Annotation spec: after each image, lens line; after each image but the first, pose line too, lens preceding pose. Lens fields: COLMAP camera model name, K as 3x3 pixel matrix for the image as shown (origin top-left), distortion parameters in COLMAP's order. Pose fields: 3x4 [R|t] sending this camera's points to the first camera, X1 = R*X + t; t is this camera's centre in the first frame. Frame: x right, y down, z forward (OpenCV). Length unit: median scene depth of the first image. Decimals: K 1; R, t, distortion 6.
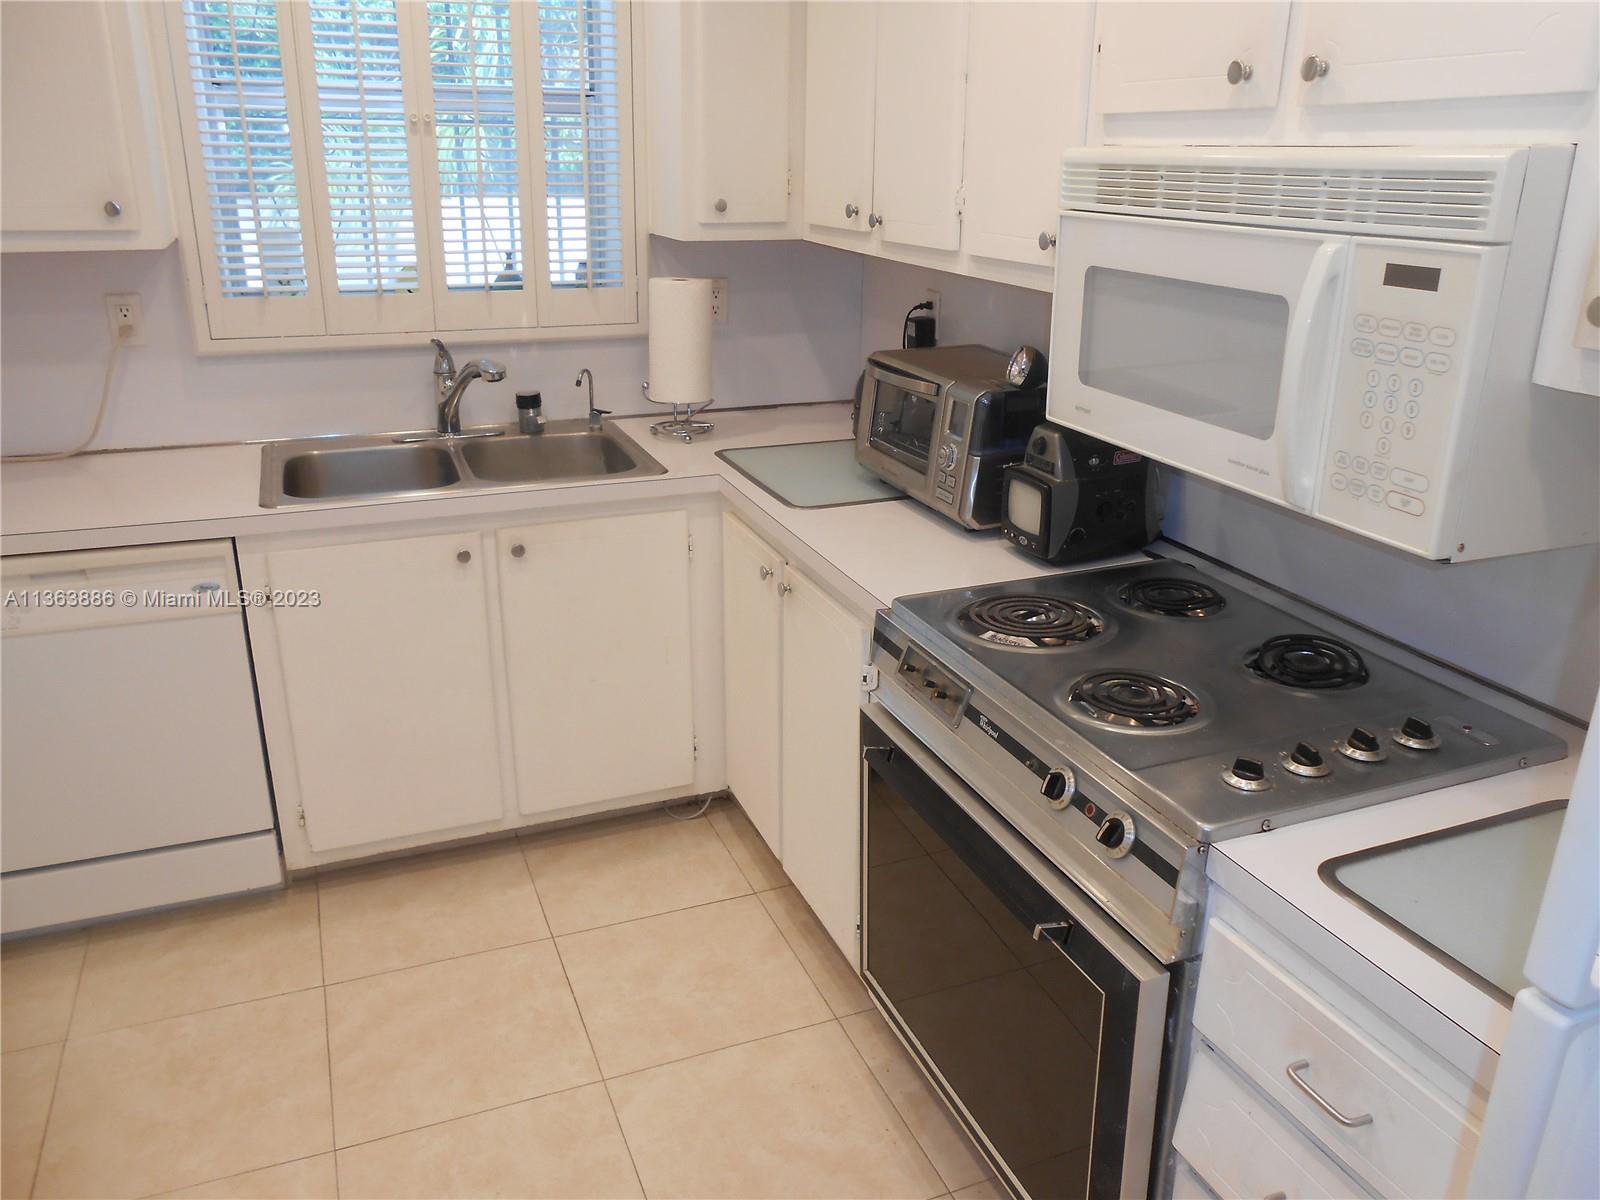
lens RADIAL K [[1207.1, 0, 809.4], [0, 1207.1, 605.8], [0, 0, 1]] dist [-0.055955, 0.055760]
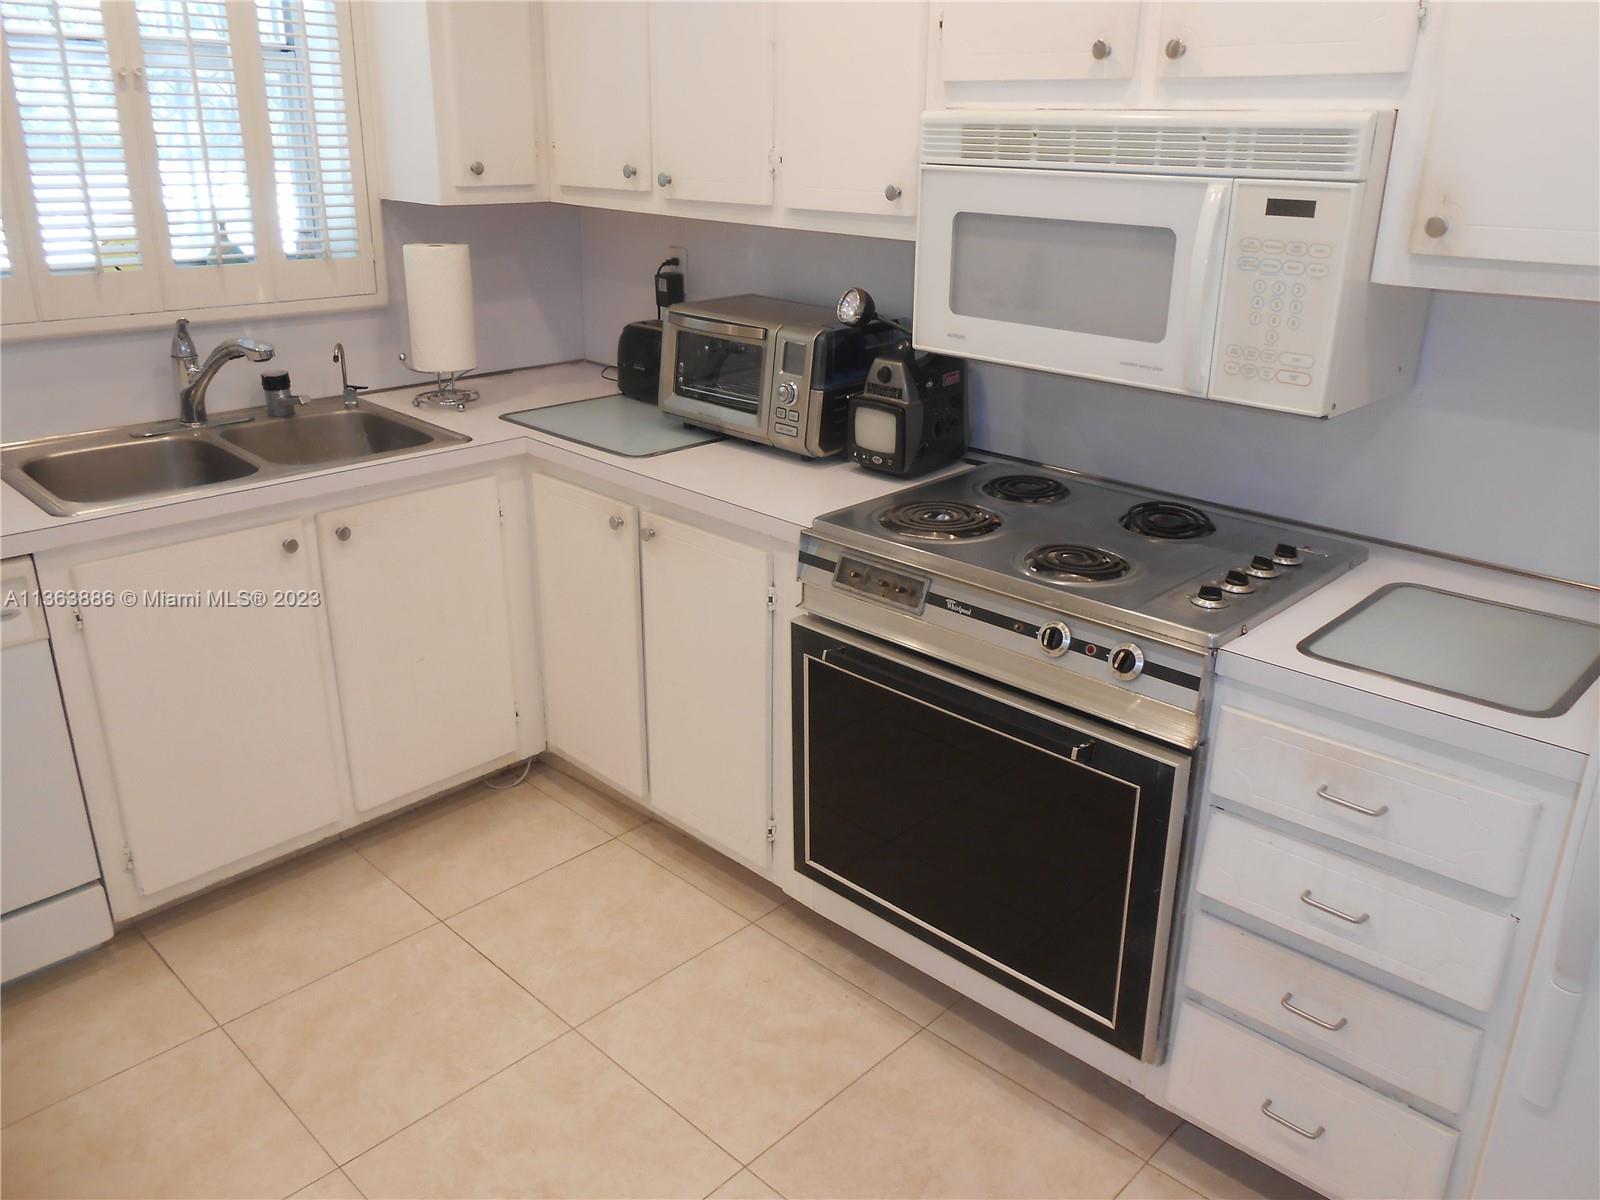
lens RADIAL K [[1207.1, 0, 794.0], [0, 1207.1, 605.2], [0, 0, 1]] dist [-0.055955, 0.055760]
pose [[0.914765, -0.144883, 0.377113, -0.320697], [0.136388, 0.989428, 0.049294, 0.013975], [-0.380268, 0.006341, 0.924855, -0.017253]]
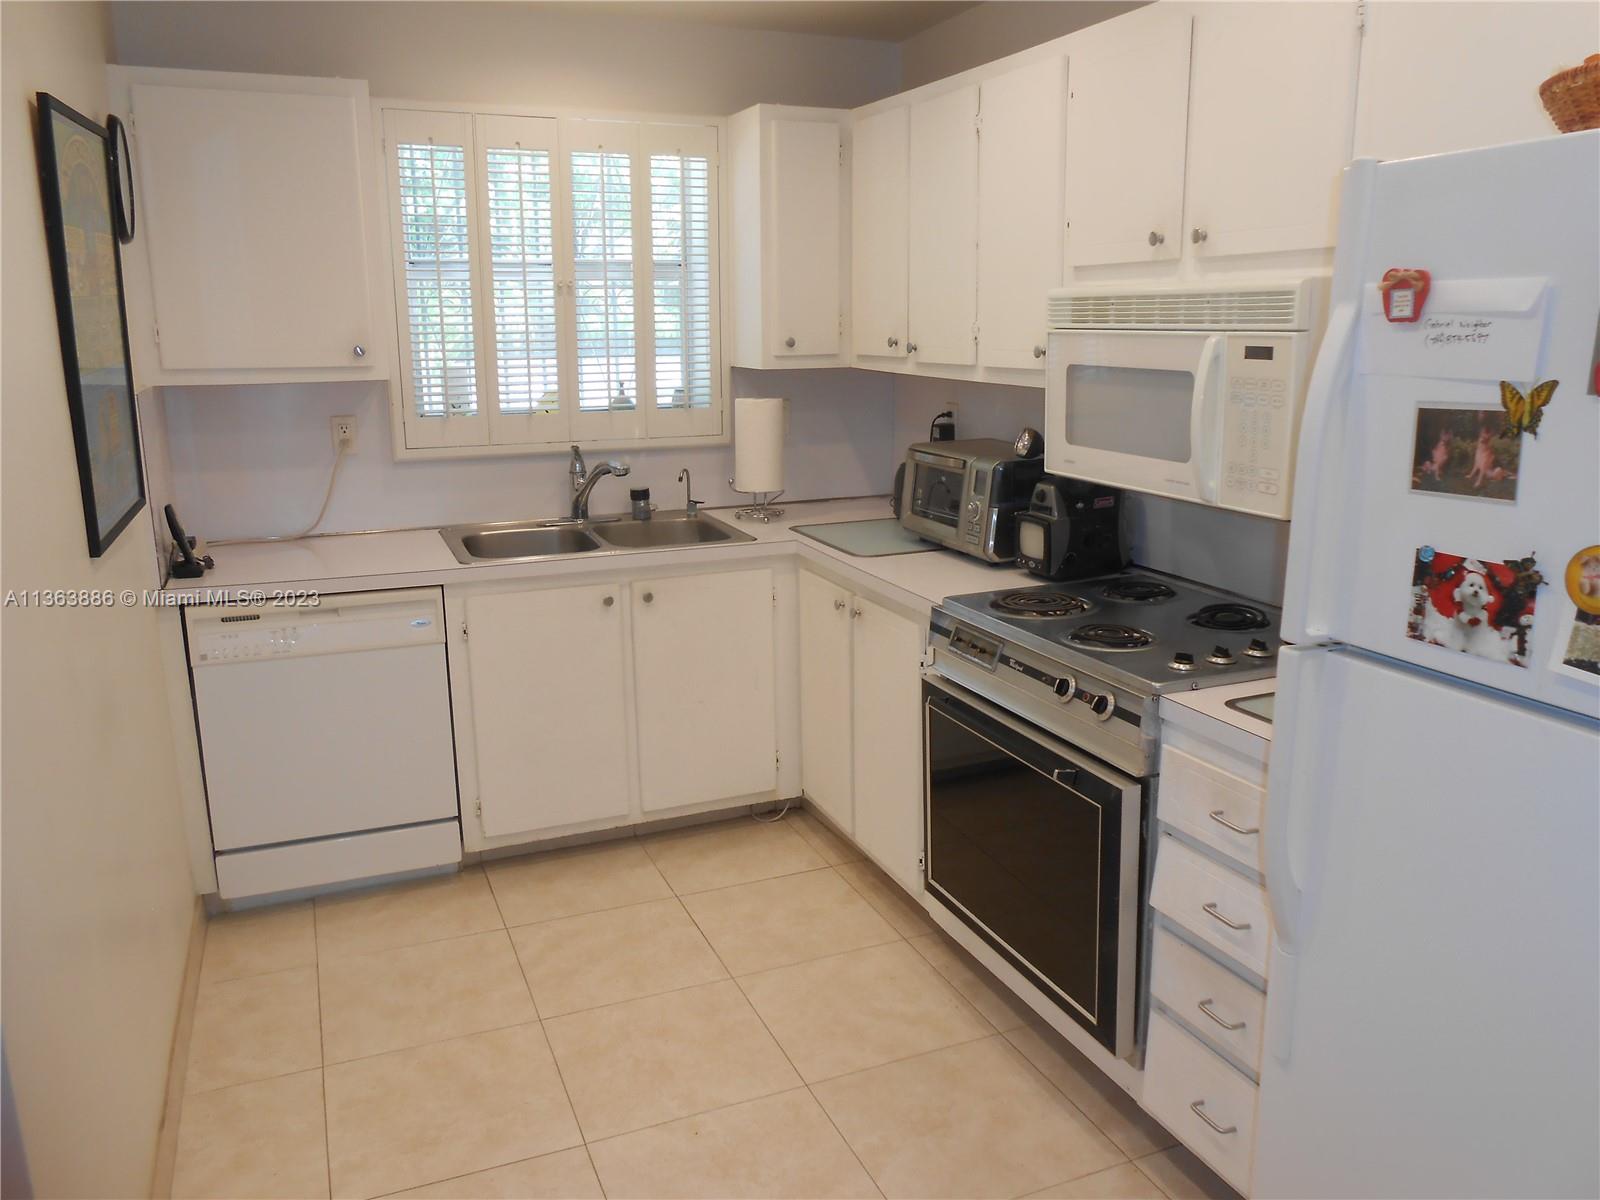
lens RADIAL K [[1207.1, 0, 803.8], [0, 1207.1, 613.3], [0, 0, 1]] dist [-0.055955, 0.055760]
pose [[0.999719, -0.023583, -0.002216, -0.078230], [0.023145, 0.992463, -0.120339, 0.152769], [0.005038, 0.120254, 0.992730, -0.350189]]
